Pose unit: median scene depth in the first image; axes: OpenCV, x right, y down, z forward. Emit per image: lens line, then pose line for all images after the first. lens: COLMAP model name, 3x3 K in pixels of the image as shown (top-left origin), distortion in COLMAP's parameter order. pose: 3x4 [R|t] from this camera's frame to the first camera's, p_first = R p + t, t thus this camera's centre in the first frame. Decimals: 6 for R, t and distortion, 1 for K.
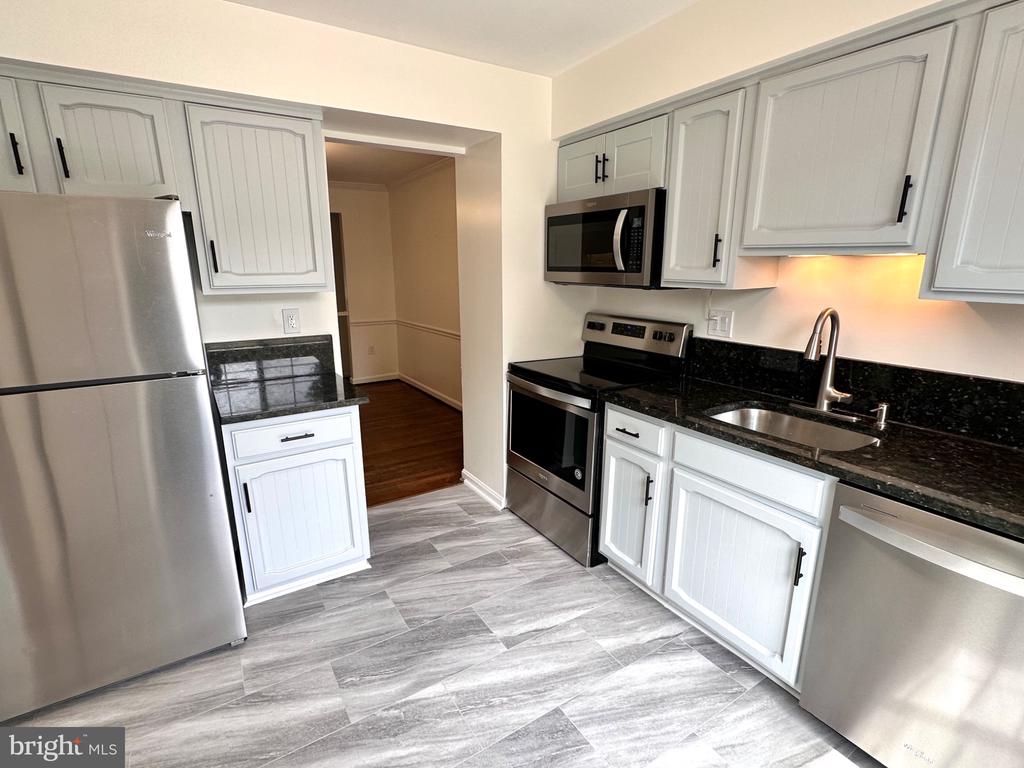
lens RADIAL K [[498.4, 0, 509.1], [0, 498.4, 387.4], [0, 0, 1]] dist [0.001825, -0.000455]
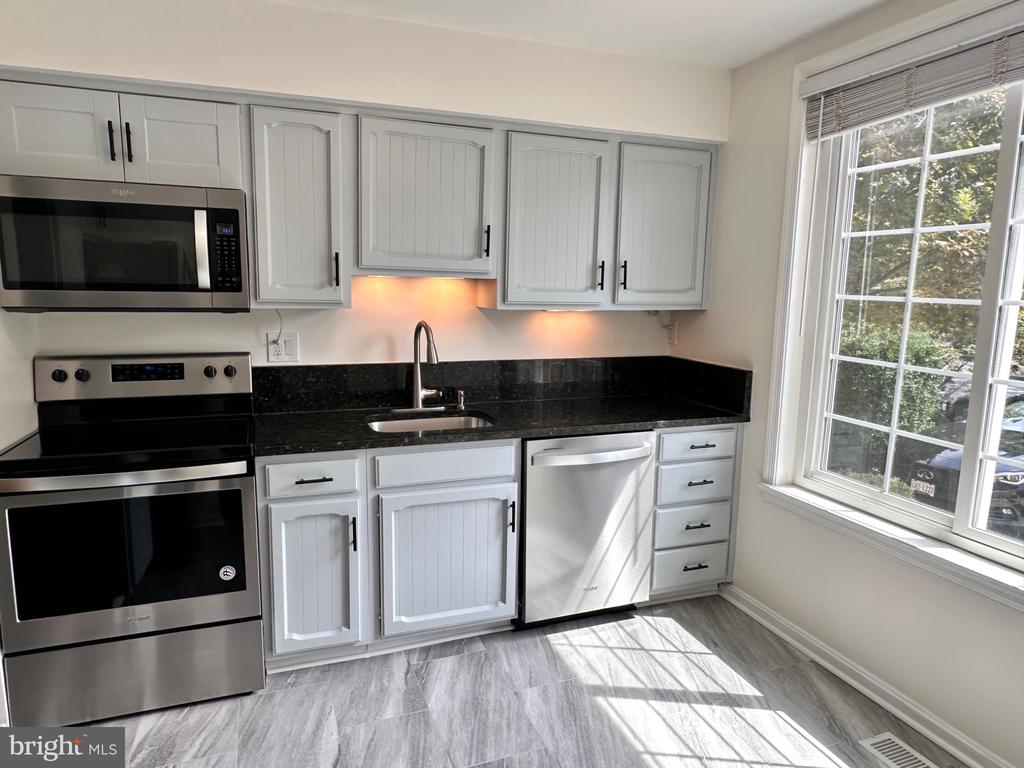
lens RADIAL K [[662.2, 0, 506.9], [0, 662.2, 391.9], [0, 0, 1]] dist [0.000380, 0.003201]
pose [[0.201055, -0.149557, 0.968096, -0.762375], [0.219306, 0.970064, 0.104315, -0.100416], [-0.954716, 0.191336, 0.227835, 0.417225]]
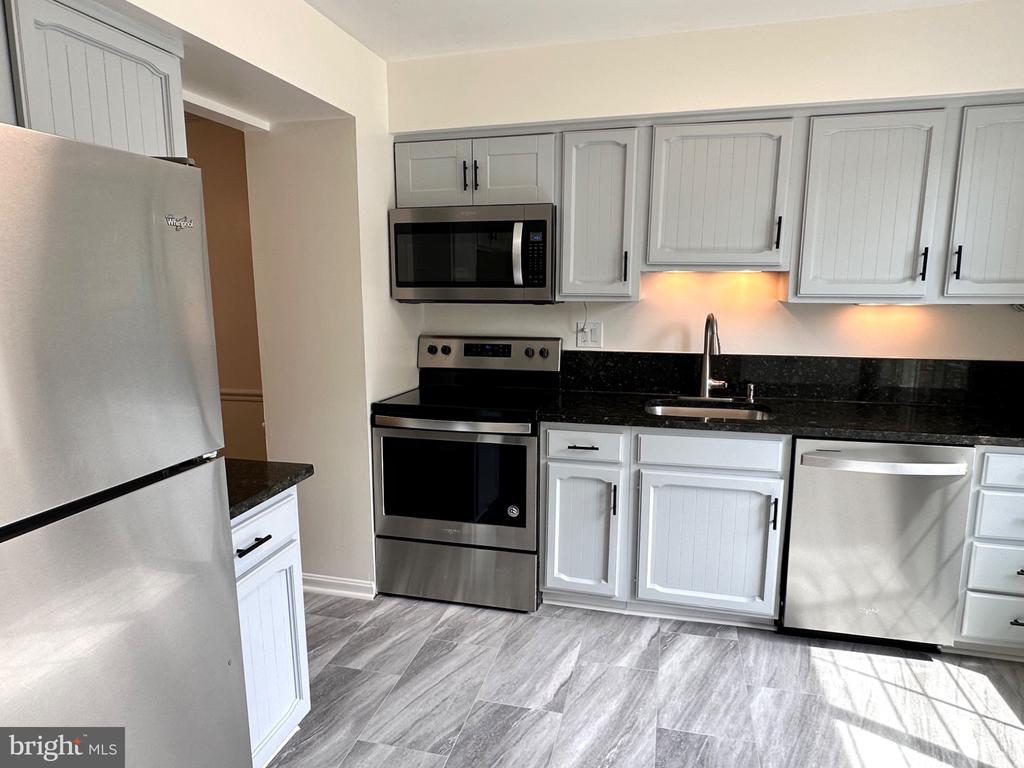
lens RADIAL K [[641.2, 0, 509.3], [0, 641.2, 390.5], [0, 0, 1]] dist [0.001844, 0.003288]
pose [[0.725421, -0.114036, 0.678793, -0.720674], [0.165042, 0.986229, -0.010695, -0.031383], [-0.668225, 0.119788, 0.734252, 0.162543]]
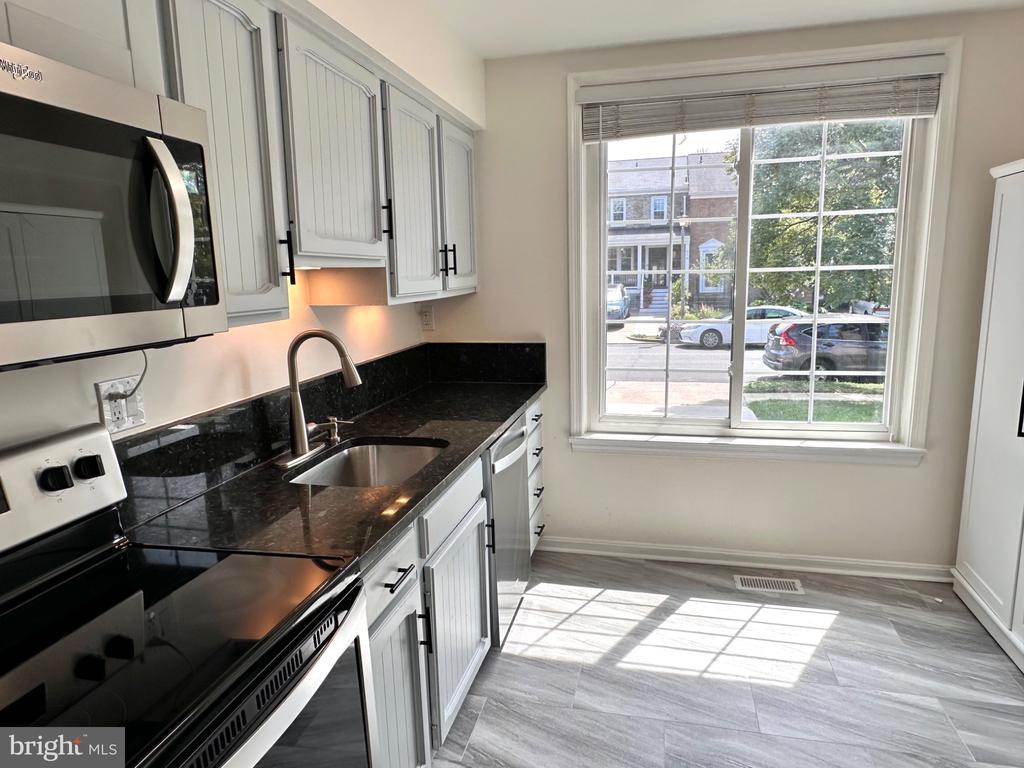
lens RADIAL K [[662.2, 0, 509.7], [0, 662.2, 393.9], [0, 0, 1]] dist [0.000380, 0.003201]
pose [[-0.702051, -0.113151, 0.703080, -0.346428], [0.197579, 0.917585, 0.344963, -0.332504], [-0.684169, 0.381096, -0.621835, 1.321316]]
